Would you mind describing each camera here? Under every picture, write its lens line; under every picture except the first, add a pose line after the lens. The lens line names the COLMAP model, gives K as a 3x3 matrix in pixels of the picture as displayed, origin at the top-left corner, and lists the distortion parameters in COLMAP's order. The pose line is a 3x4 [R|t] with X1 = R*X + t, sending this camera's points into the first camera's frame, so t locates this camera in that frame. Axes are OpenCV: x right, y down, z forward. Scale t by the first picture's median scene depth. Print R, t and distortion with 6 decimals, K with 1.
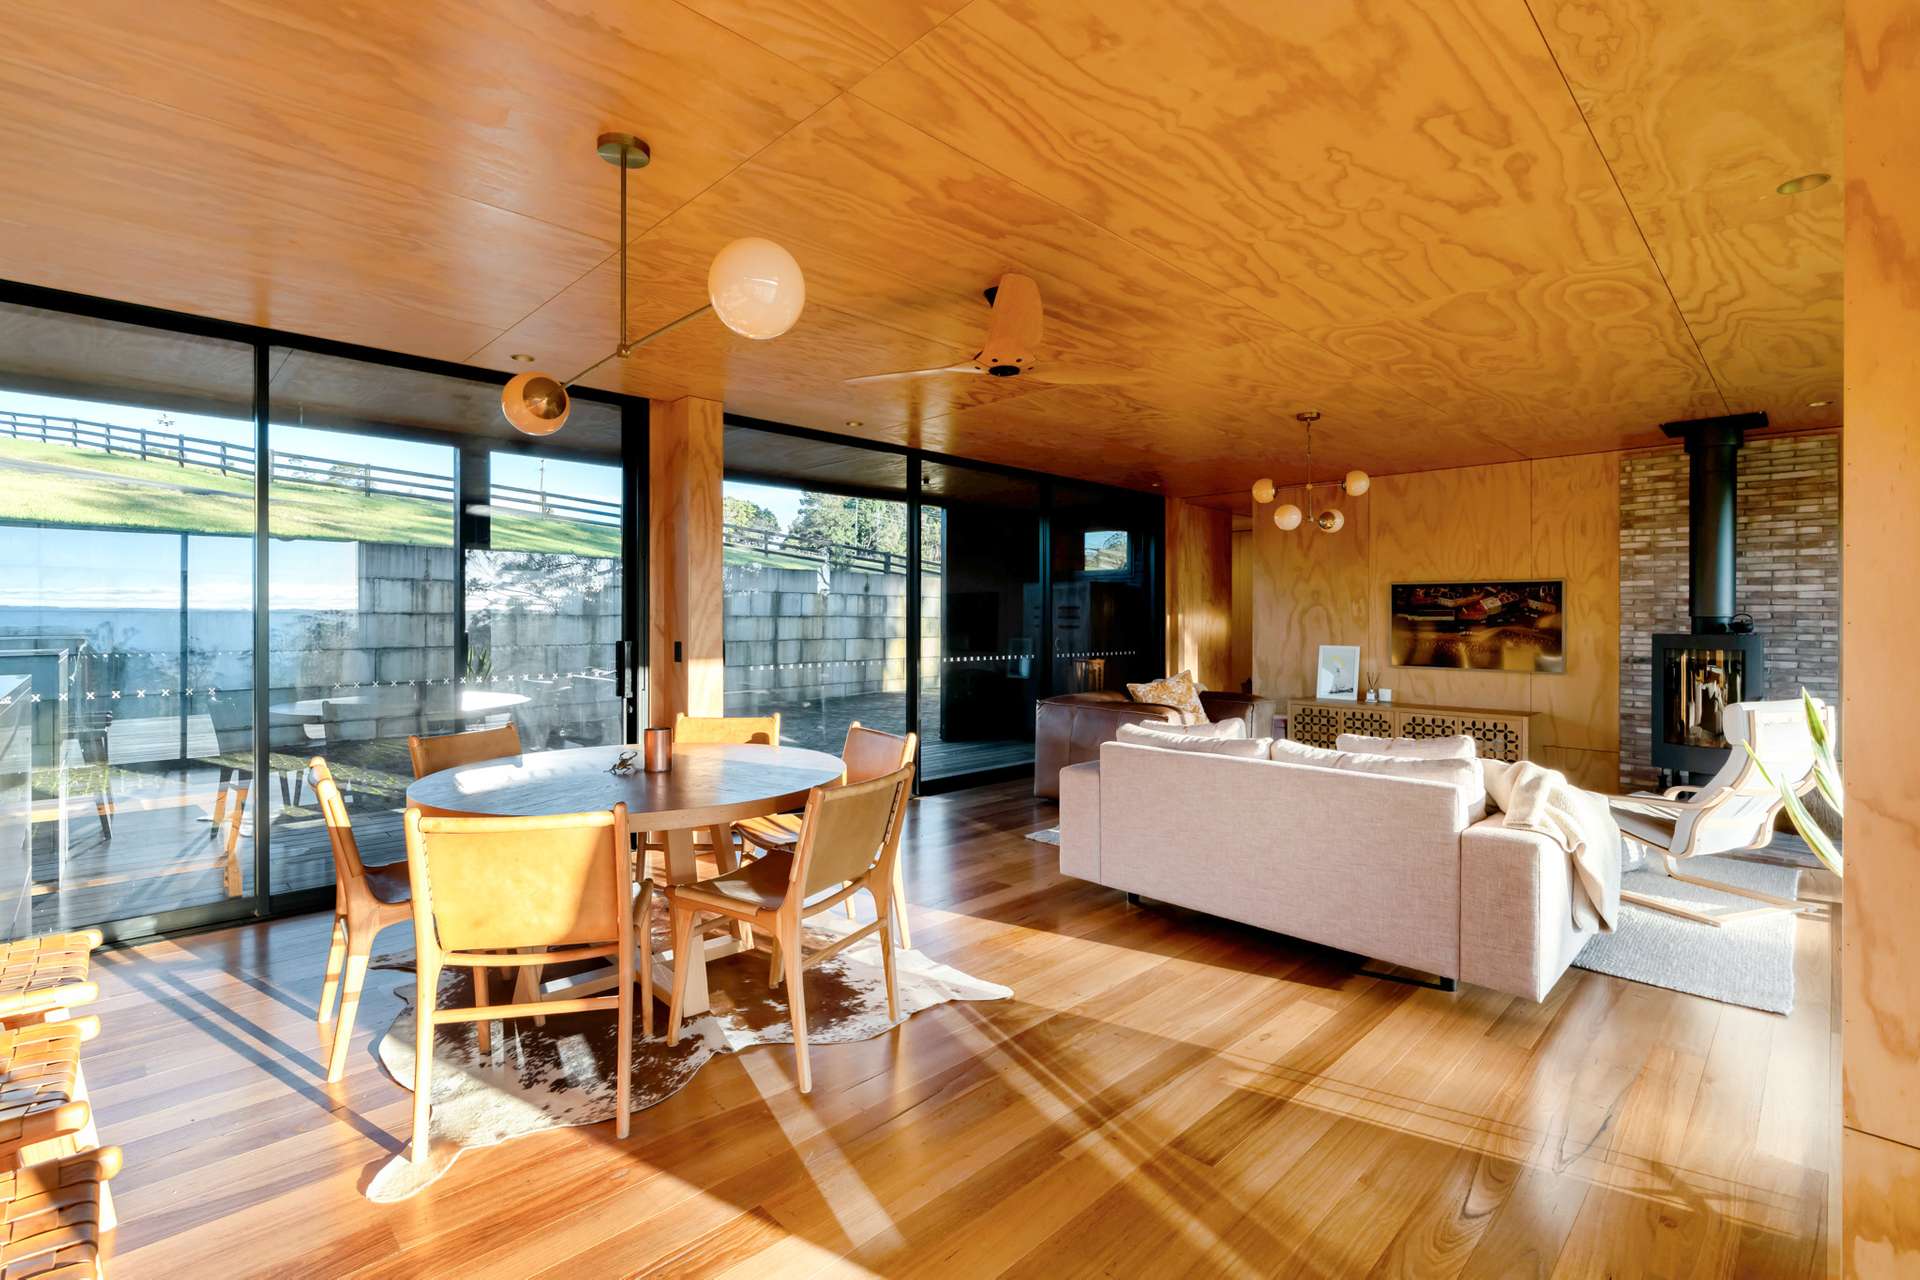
lens RADIAL K [[884.2, 0, 959.6], [0, 884.2, 630.2], [0, 0, 1]] dist [0.017990, 0.000267]
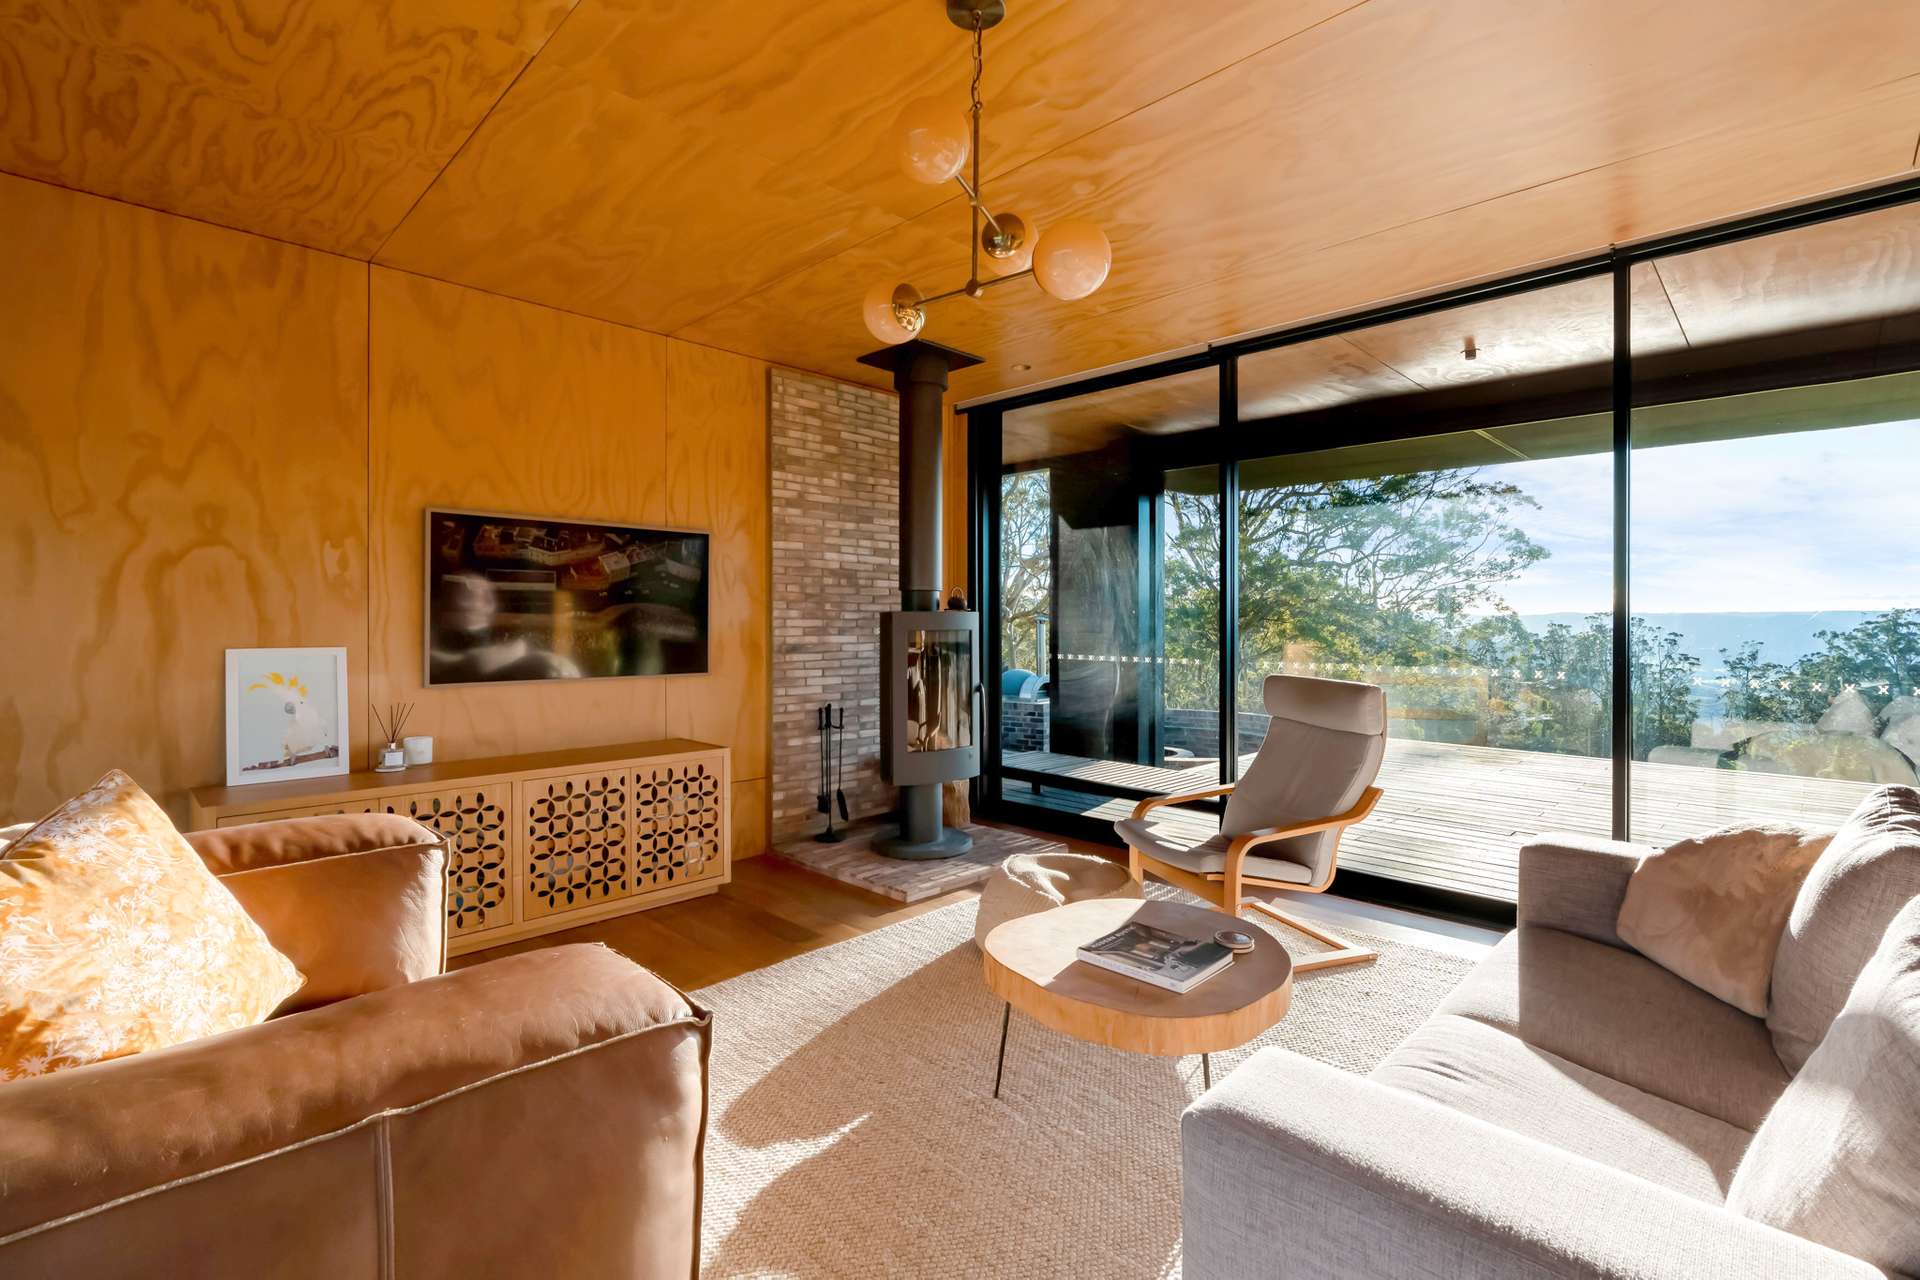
lens RADIAL K [[884.2, 0, 952.3], [0, 884.2, 608.5], [0, 0, 1]] dist [0.017990, 0.000267]
pose [[0.000519, 0.004384, 0.999990, 0.019000], [0.008297, 0.999956, -0.004388, 0.003944], [-0.999965, 0.008299, 0.000483, 0.772061]]
